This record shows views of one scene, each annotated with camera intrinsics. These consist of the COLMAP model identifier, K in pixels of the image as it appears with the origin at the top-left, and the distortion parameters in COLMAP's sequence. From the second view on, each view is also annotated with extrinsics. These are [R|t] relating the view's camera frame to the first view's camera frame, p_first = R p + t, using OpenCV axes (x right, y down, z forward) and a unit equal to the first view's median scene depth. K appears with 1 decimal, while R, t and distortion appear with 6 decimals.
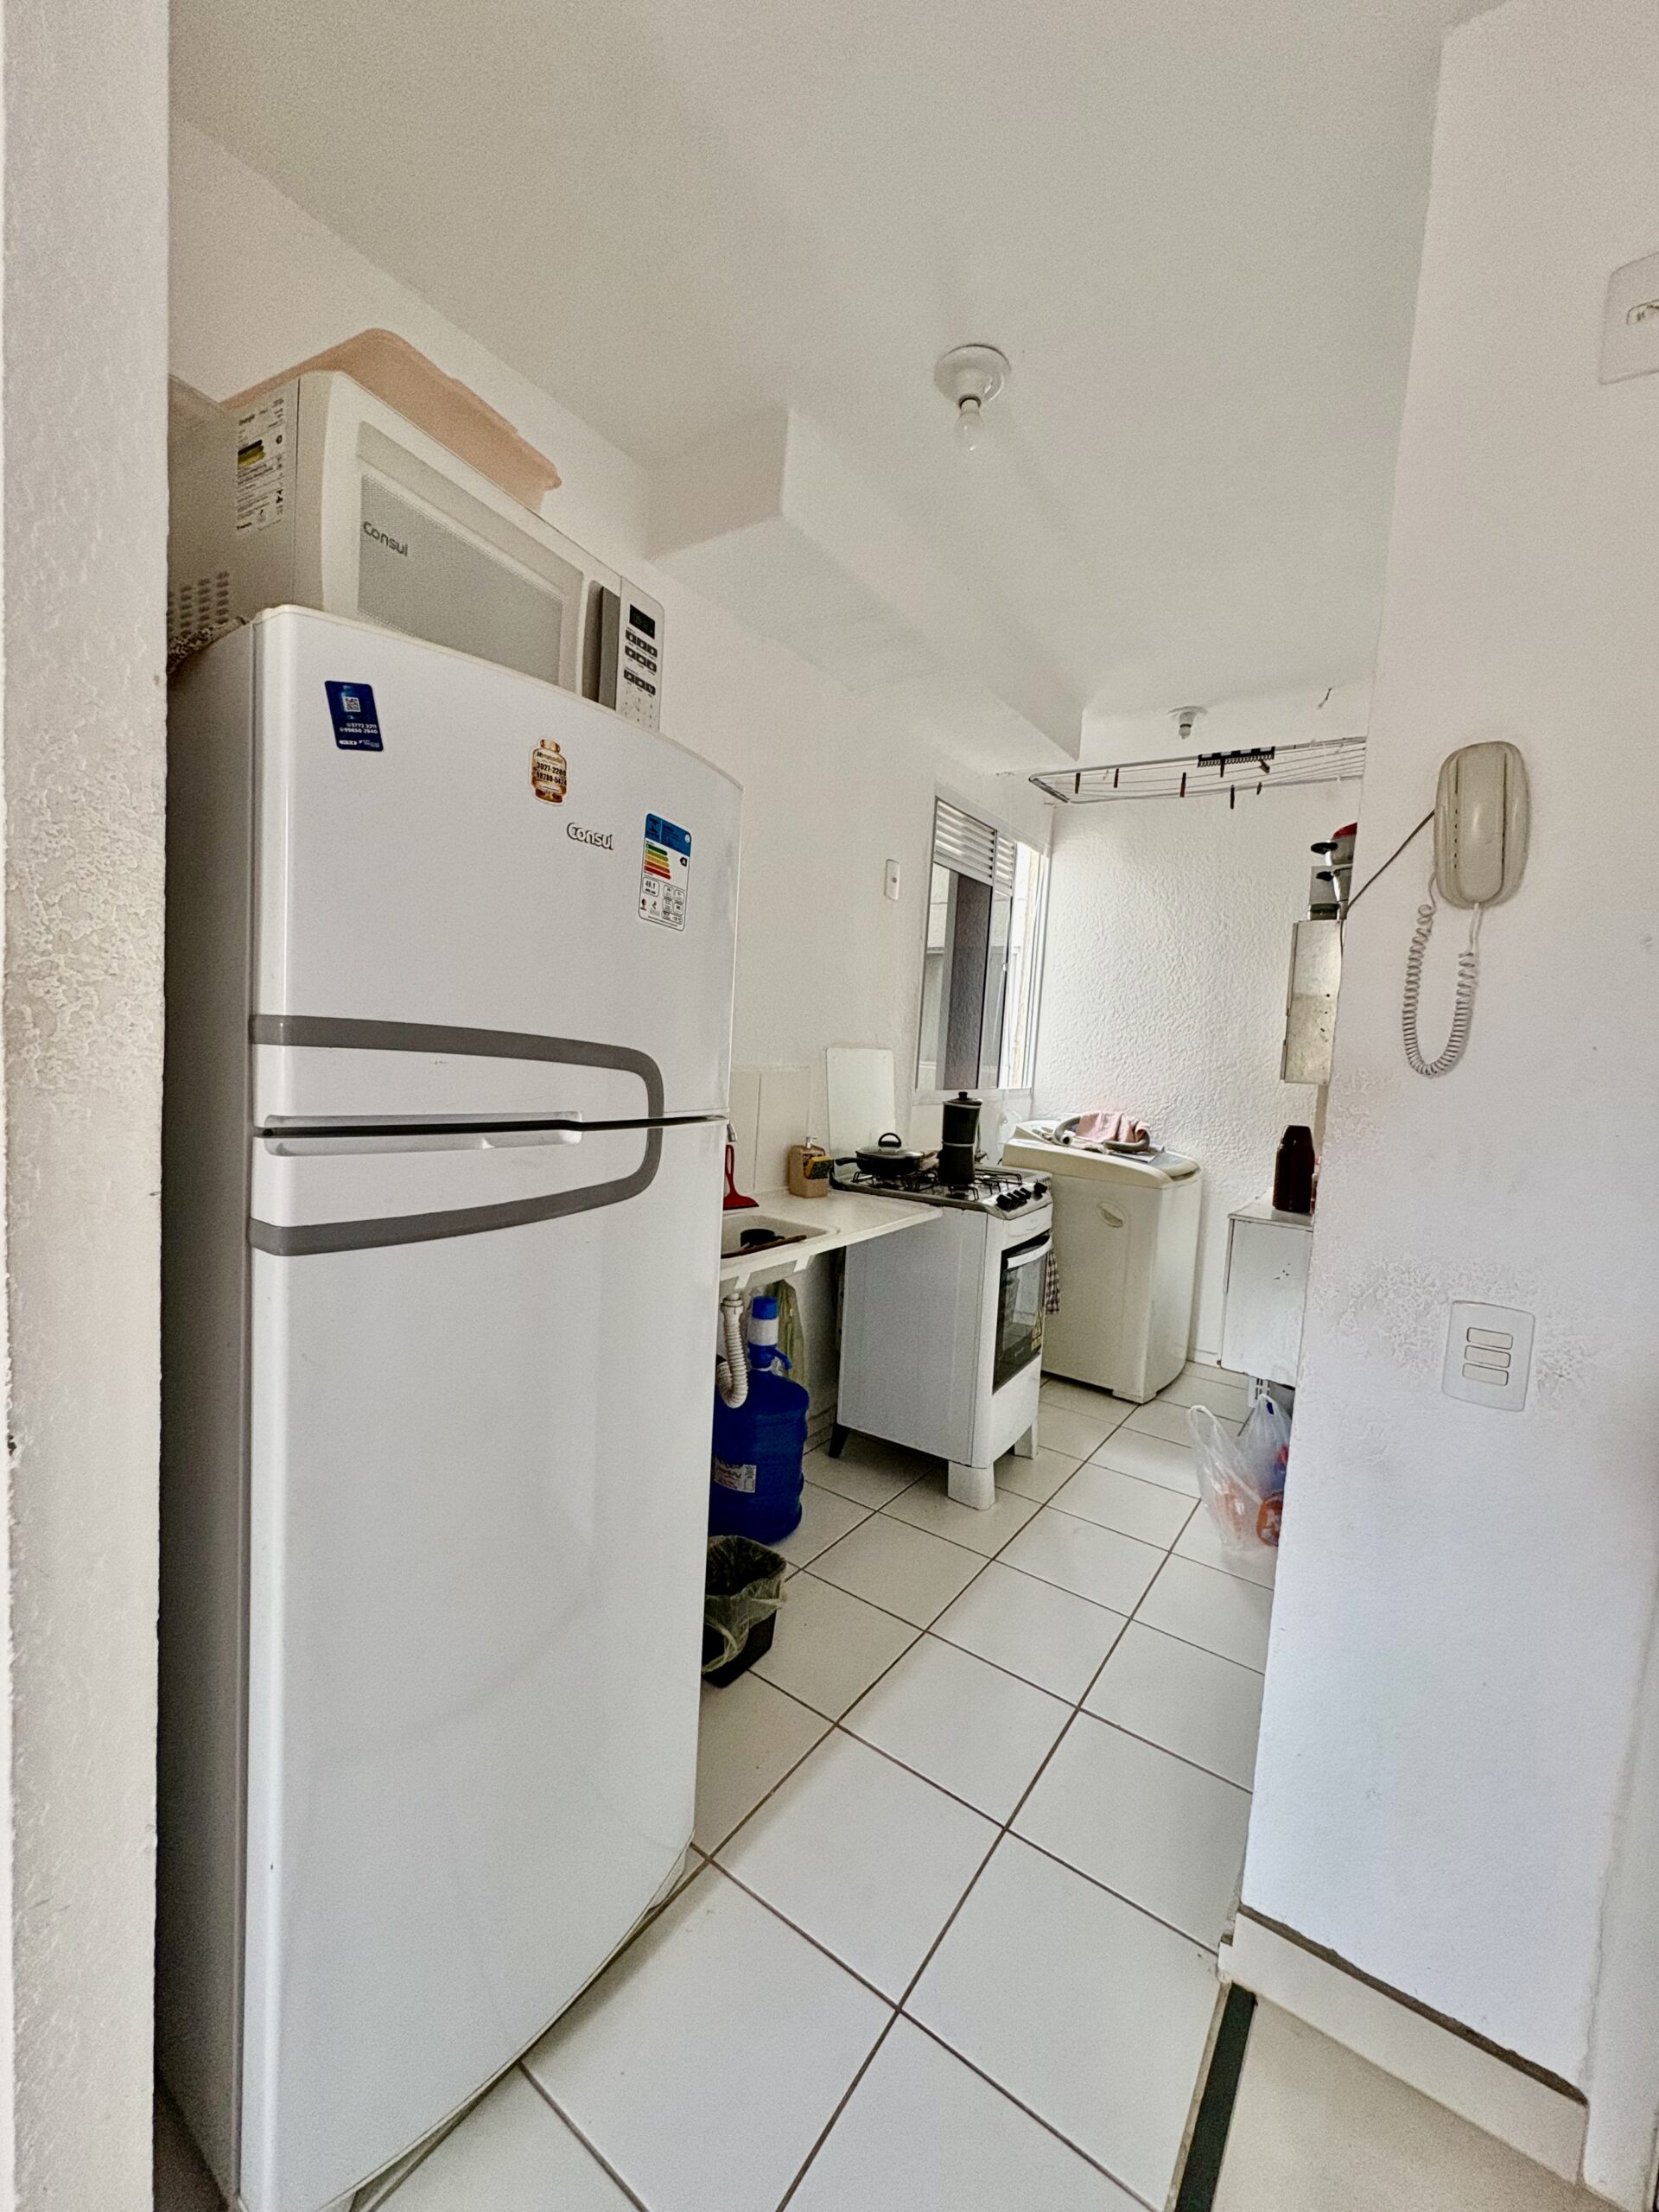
lens RADIAL K [[878.1, 0, 829.5], [0, 878.1, 1106.0], [0, 0, 1]] dist [-0.003994, 0.000722]
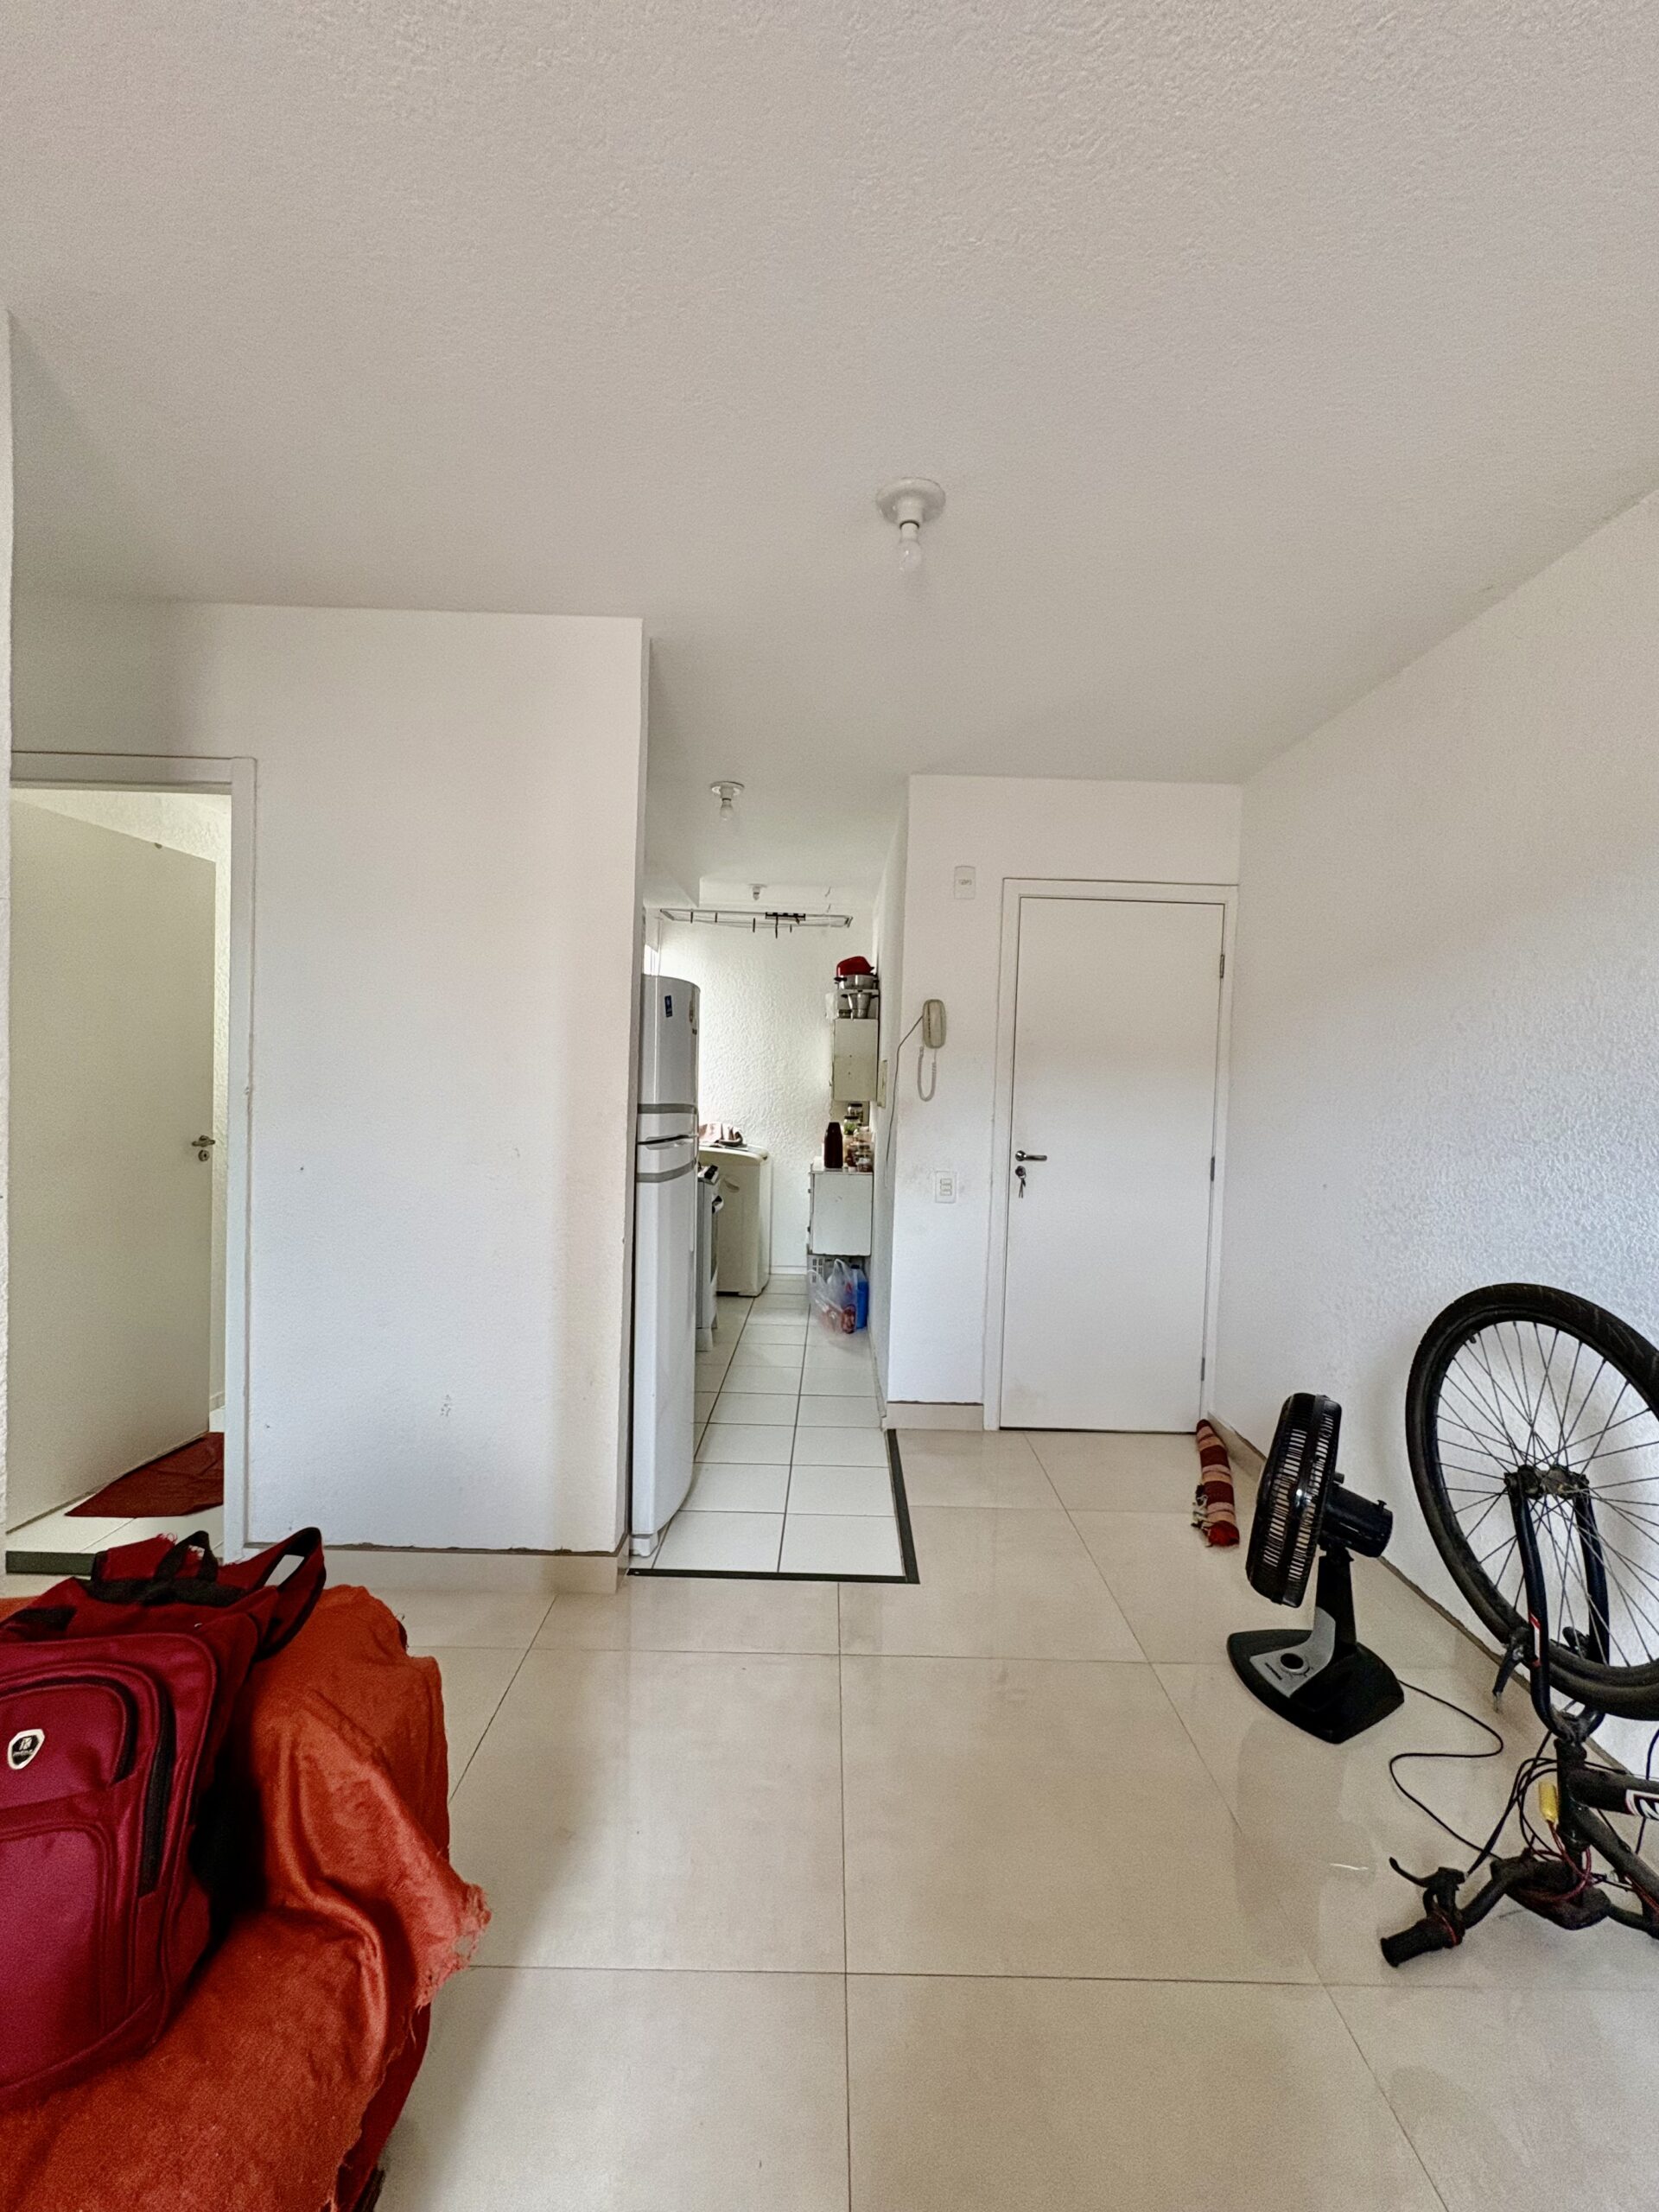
lens RADIAL K [[878.1, 0, 829.5], [0, 878.1, 1106.0], [0, 0, 1]] dist [-0.003994, 0.000722]
pose [[0.820980, -0.054726, 0.568328, -0.488558], [0.064369, 0.997921, 0.003108, -0.017189], [-0.567317, 0.034031, 0.822796, -0.490430]]
